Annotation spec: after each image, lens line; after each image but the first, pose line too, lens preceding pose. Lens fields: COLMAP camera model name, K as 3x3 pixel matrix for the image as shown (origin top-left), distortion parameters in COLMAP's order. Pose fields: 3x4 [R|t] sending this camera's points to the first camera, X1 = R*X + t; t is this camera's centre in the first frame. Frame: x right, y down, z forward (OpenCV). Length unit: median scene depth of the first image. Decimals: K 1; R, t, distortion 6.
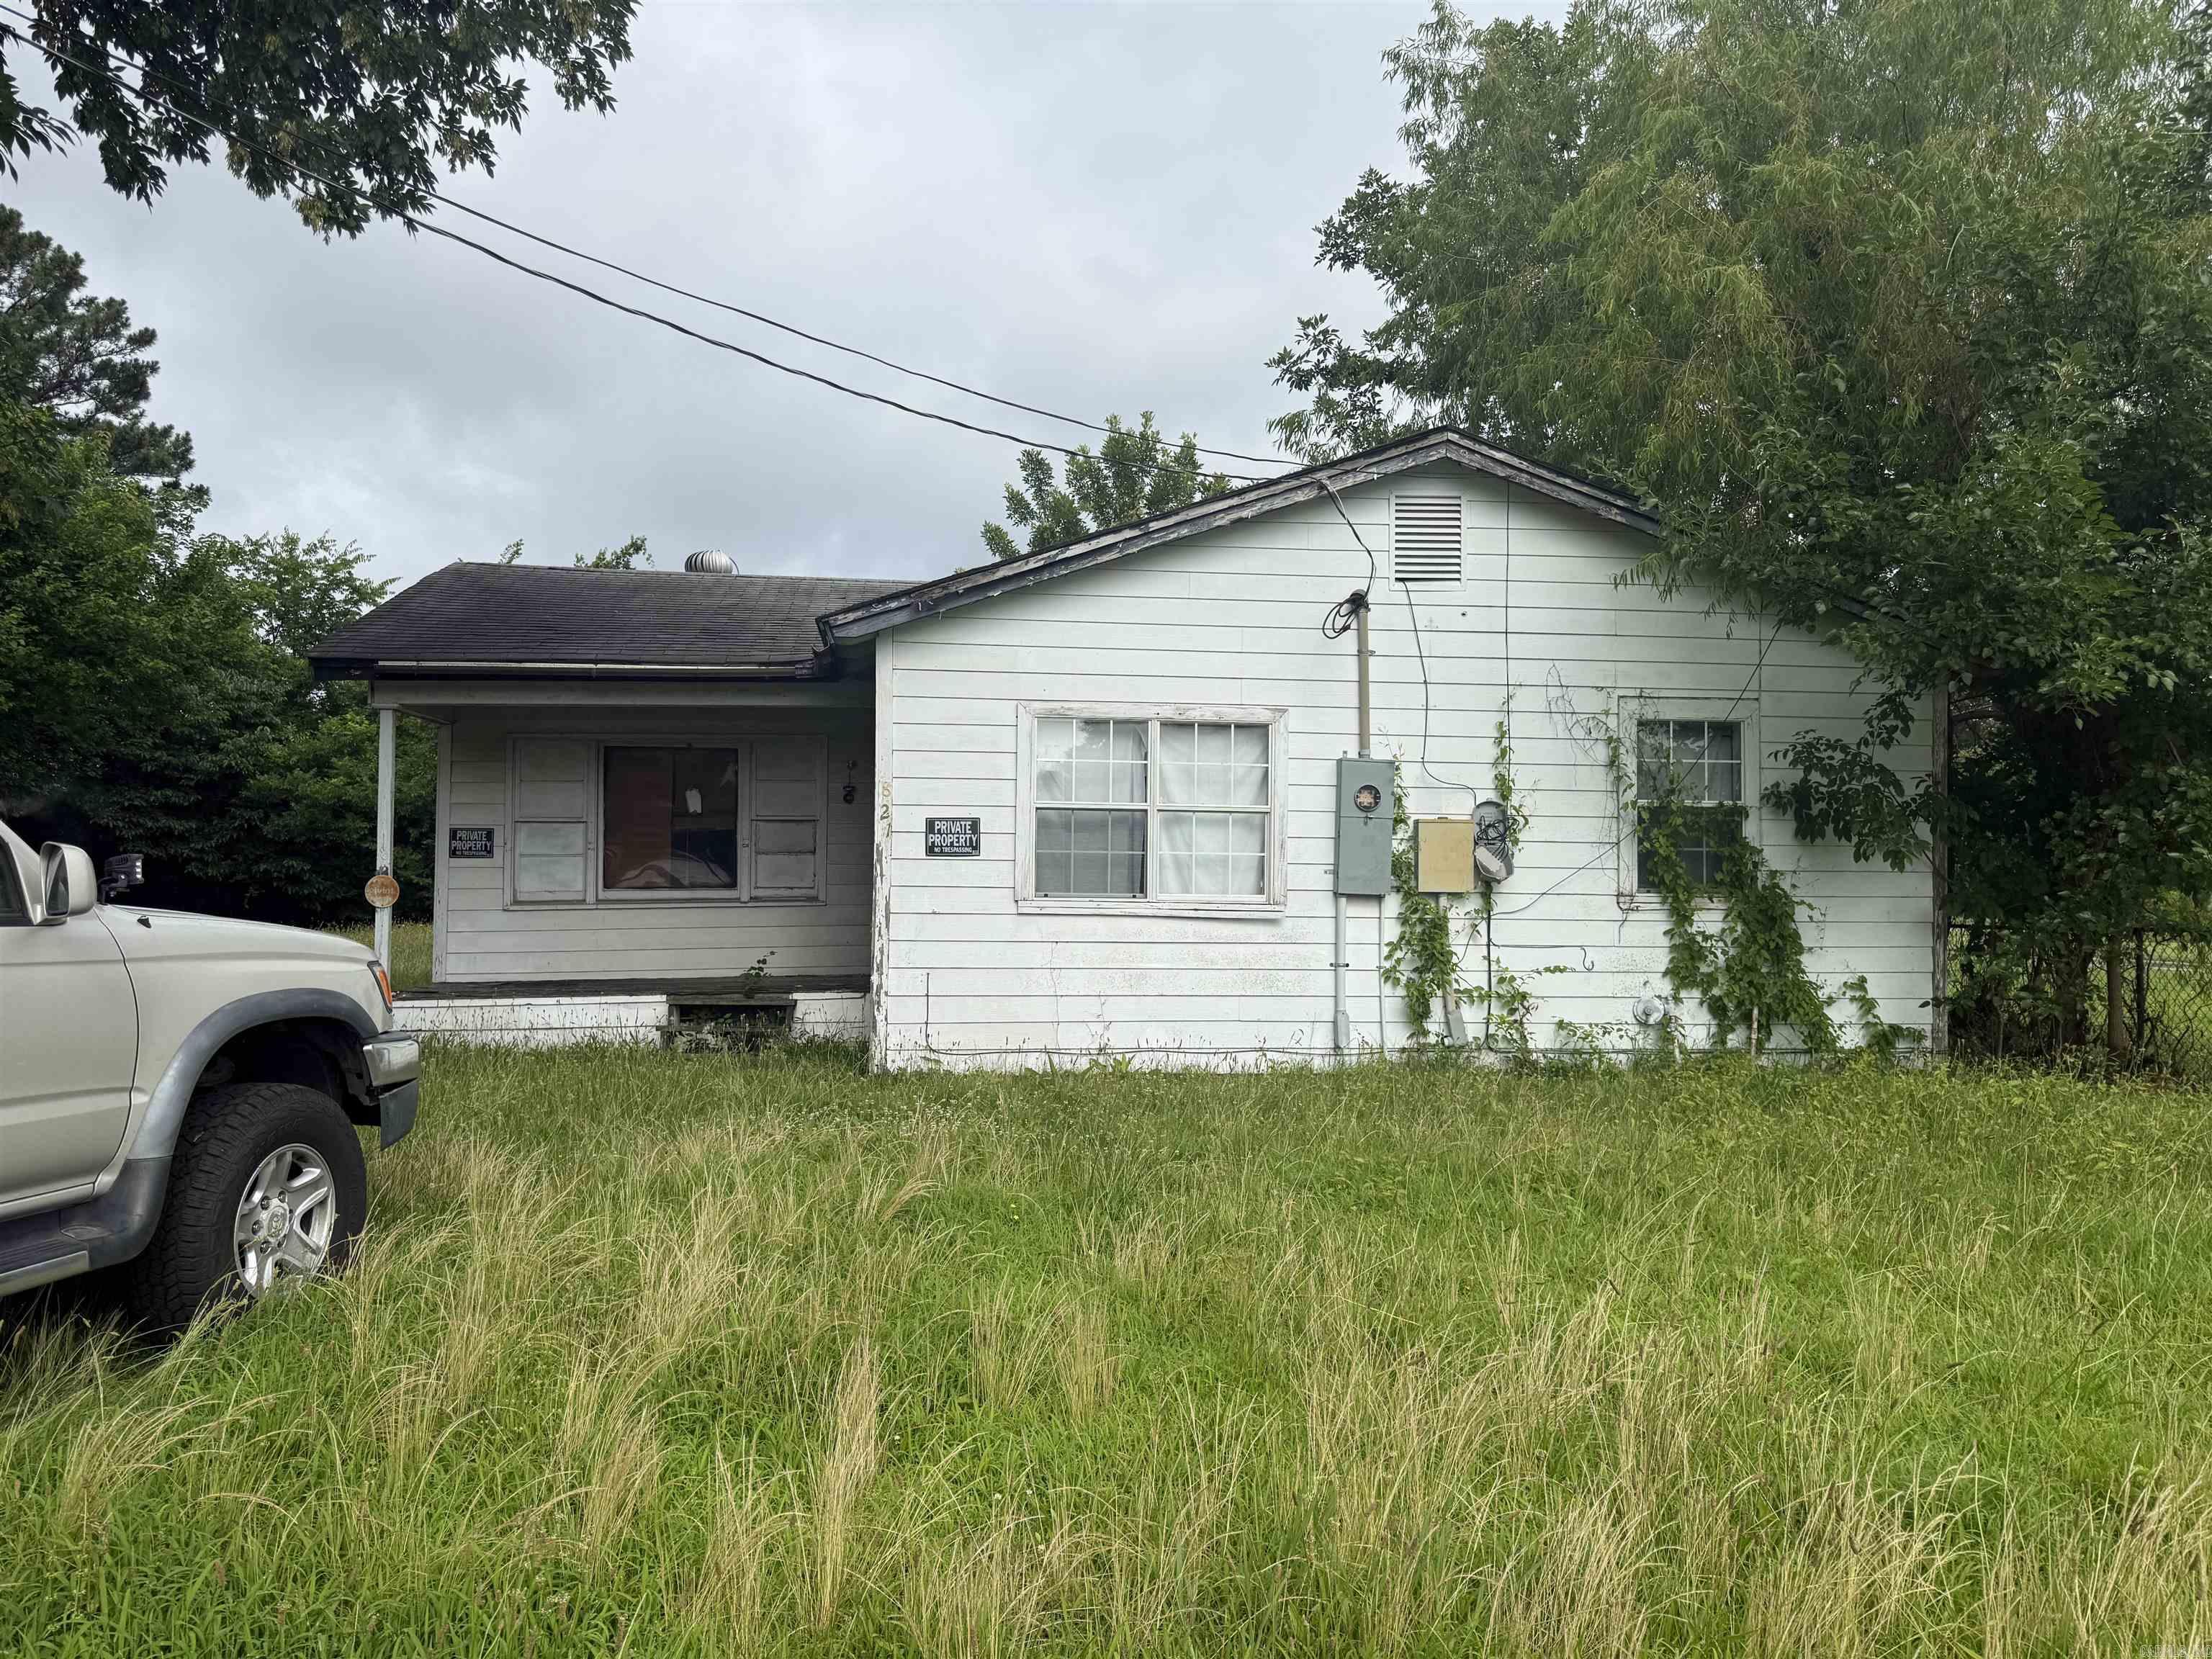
lens RADIAL K [[1572.4, 0, 1128.4], [0, 1572.4, 829.9], [0, 0, 1]] dist [0.095171, -0.154785]
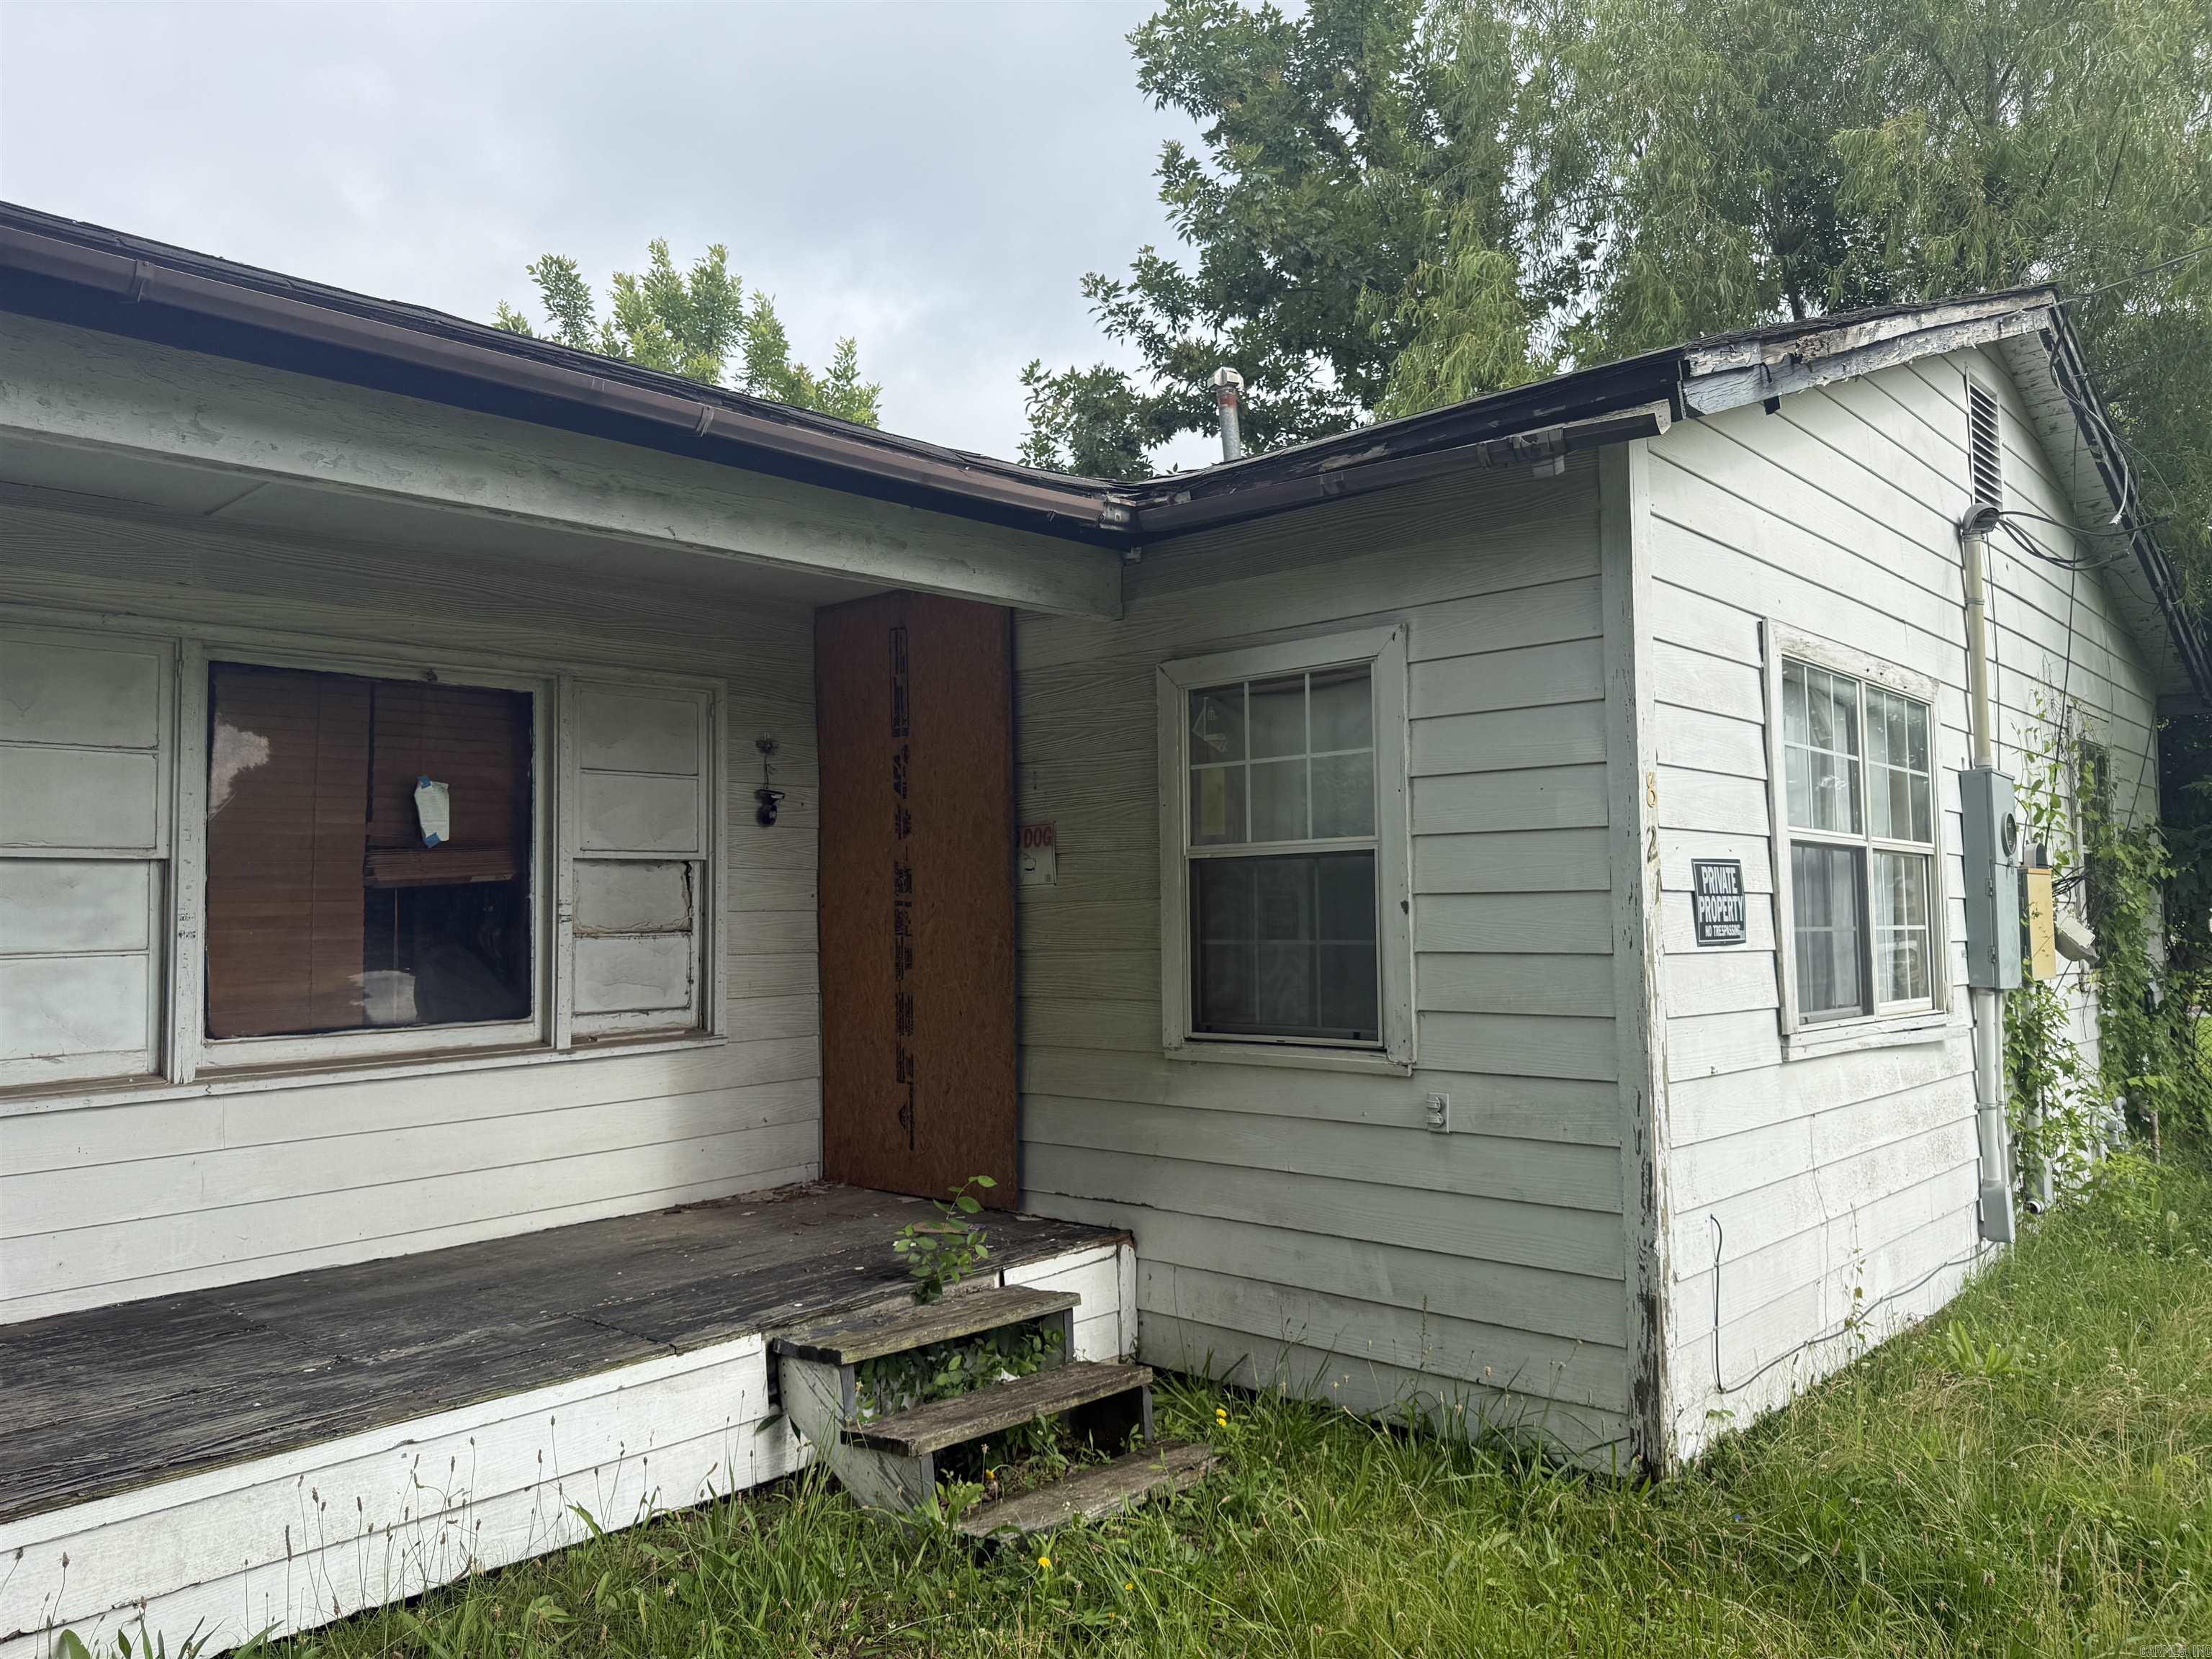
lens RADIAL K [[1572.4, 0, 1128.4], [0, 1572.4, 829.9], [0, 0, 1]] dist [0.095171, -0.154785]
pose [[0.769939, 0.024641, 0.637642, -0.405032], [-0.004072, 0.999424, -0.033704, -0.000062], [-0.638105, 0.023353, 0.769595, 0.575641]]
